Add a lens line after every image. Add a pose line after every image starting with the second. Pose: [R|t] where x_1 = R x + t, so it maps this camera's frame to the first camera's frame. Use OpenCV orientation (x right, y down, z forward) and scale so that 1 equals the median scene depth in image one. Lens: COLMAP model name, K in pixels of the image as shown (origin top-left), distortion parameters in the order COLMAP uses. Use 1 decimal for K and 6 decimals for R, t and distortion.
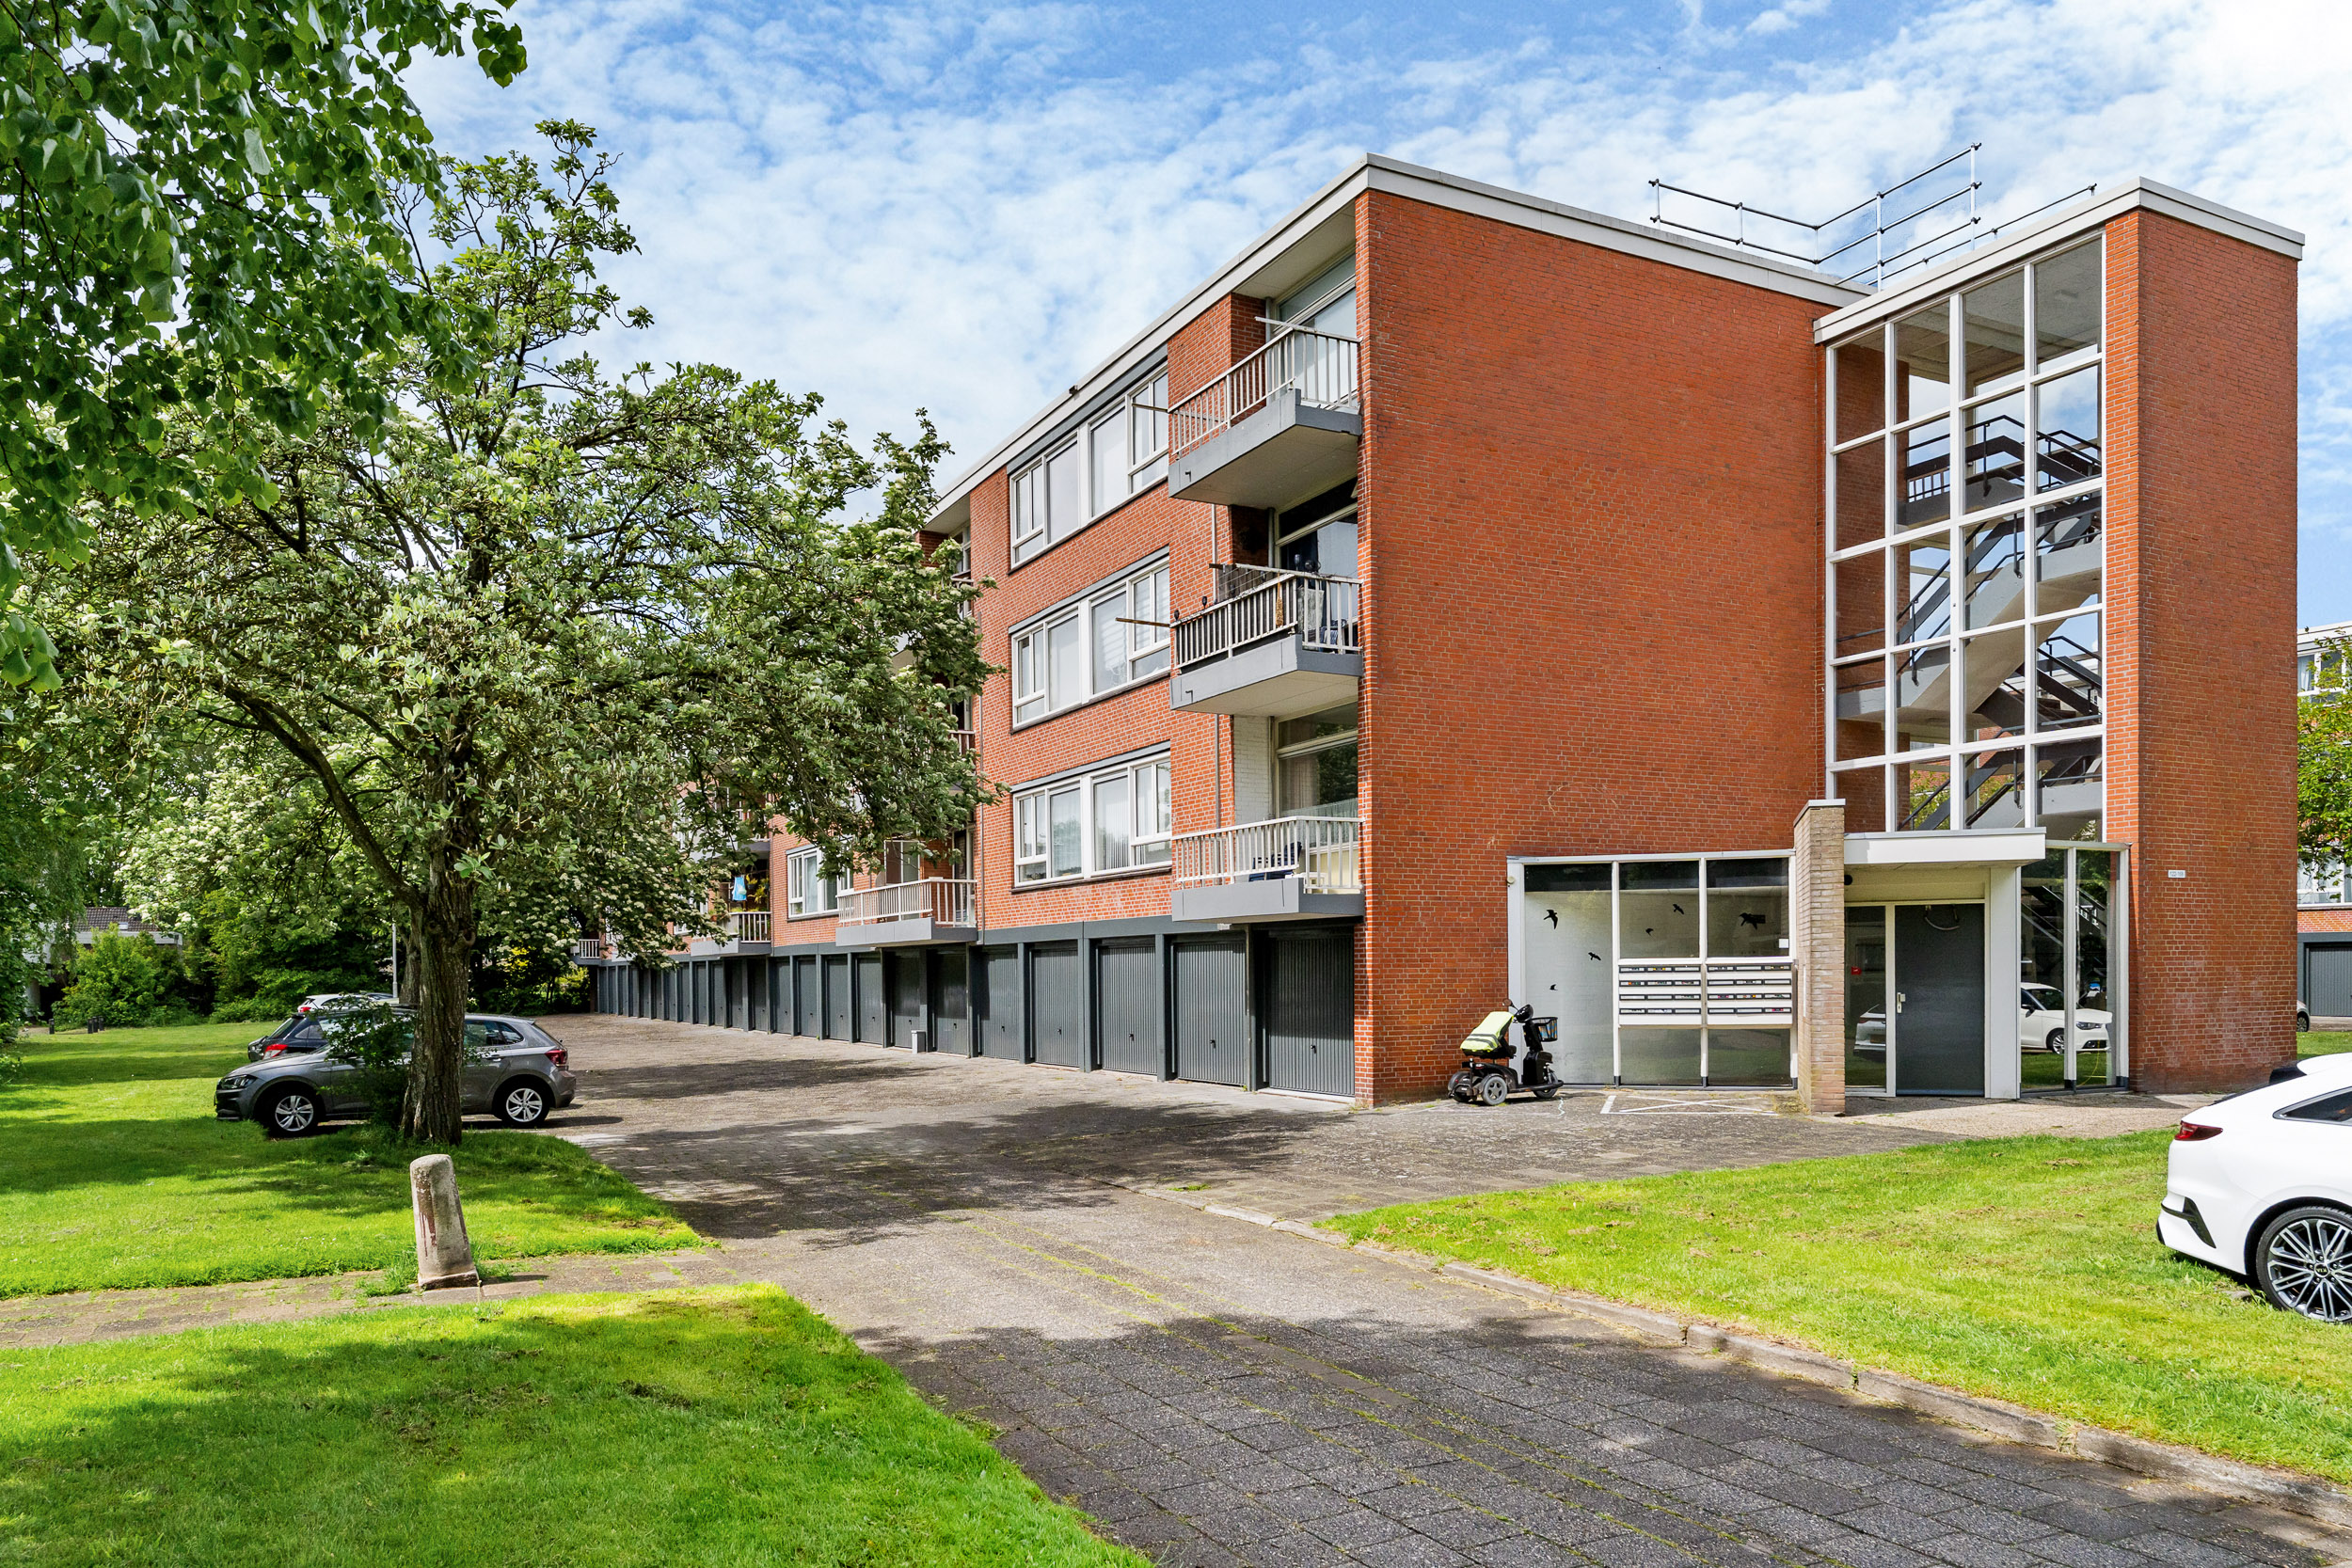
lens RADIAL K [[1624.3, 0, 1181.1], [0, 1624.3, 786.6], [0, 0, 1]] dist [-0.001538, -0.001077]
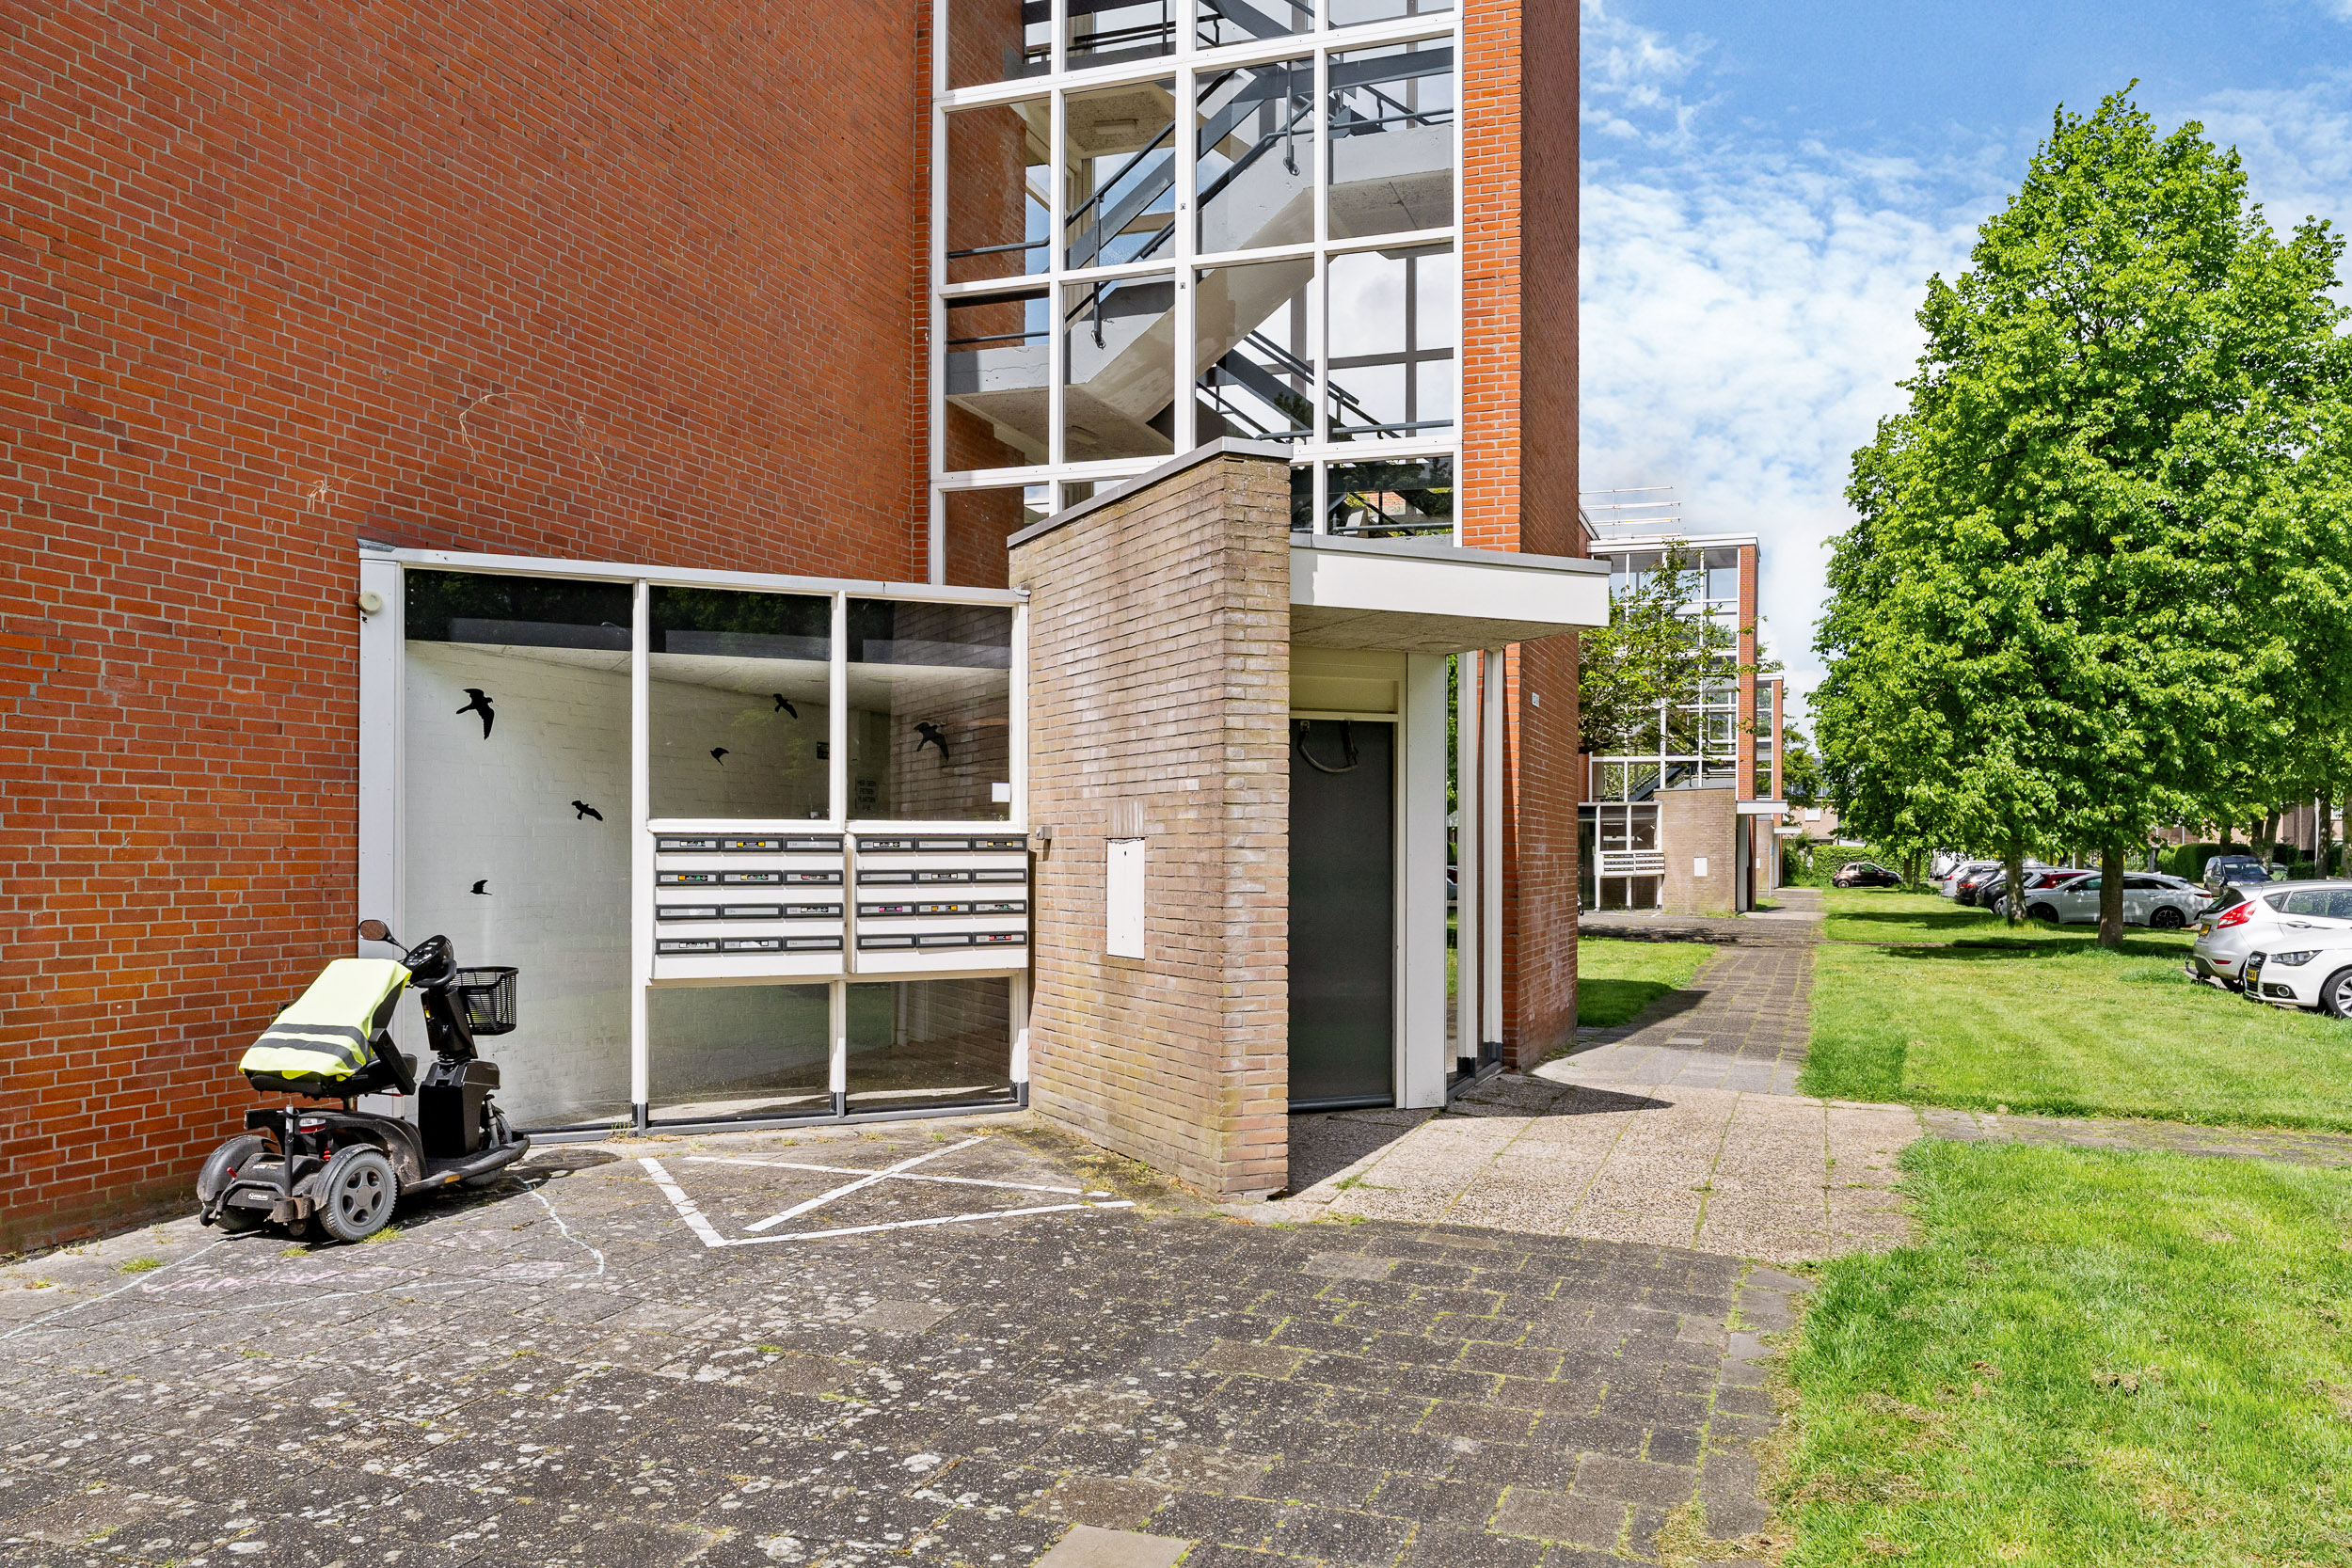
lens RADIAL K [[1826.0, 0, 1171.2], [0, 1826.0, 874.8], [0, 0, 1]] dist [-0.006924, 0.005317]
pose [[0.739375, 0.003953, 0.673282, 0.059242], [-0.084280, 0.992661, 0.086724, 0.070415], [-0.667998, -0.120866, 0.734282, 0.583230]]
